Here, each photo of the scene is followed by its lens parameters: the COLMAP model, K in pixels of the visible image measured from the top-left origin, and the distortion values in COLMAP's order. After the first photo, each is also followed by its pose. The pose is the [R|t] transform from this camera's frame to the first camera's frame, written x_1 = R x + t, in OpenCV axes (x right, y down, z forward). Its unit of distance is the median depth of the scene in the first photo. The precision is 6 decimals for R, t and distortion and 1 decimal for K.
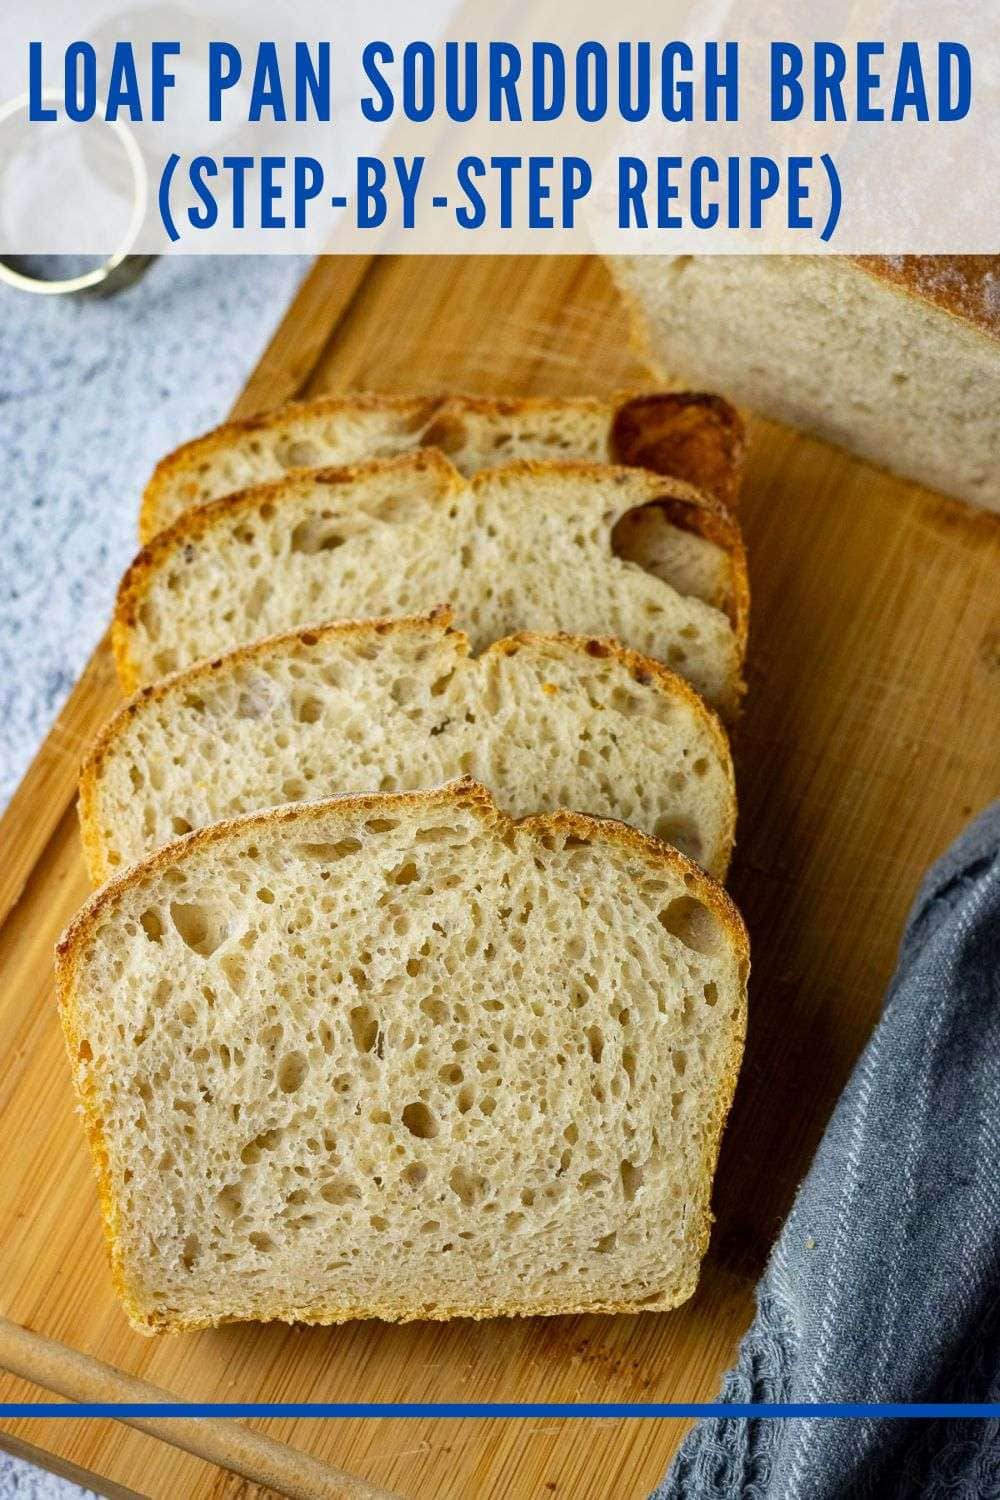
lens RADIAL K [[3796.2, 0, 500.0], [0, 3796.2, 750.0], [0, 0, 1]] dist [0.038688, -0.533055]
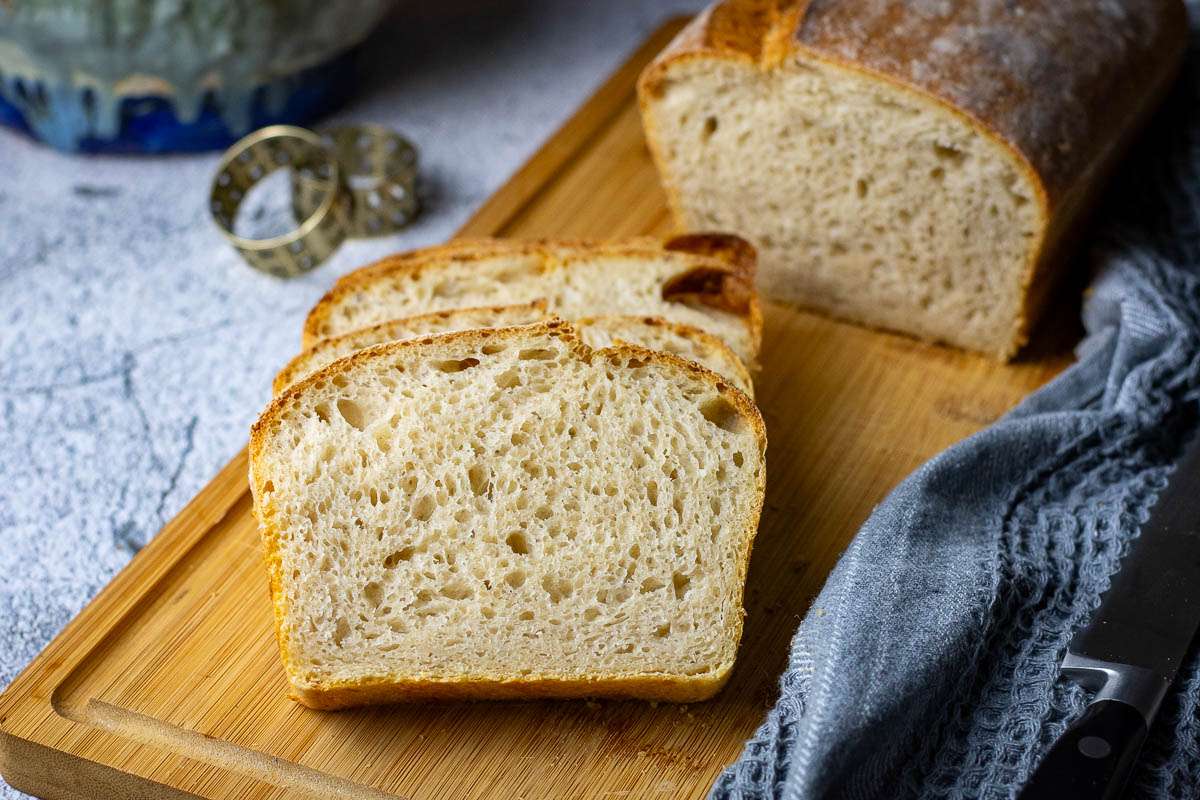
lens RADIAL K [[3037.0, 0, 600.0], [0, 3037.0, 400.0], [0, 0, 1]] dist [0.038688, -0.533055]
pose [[0.999991, -0.004130, -0.000679, 0.007631], [0.003116, 0.842963, -0.537962, 0.622198], [0.002794, 0.537955, 0.842969, 0.086193]]
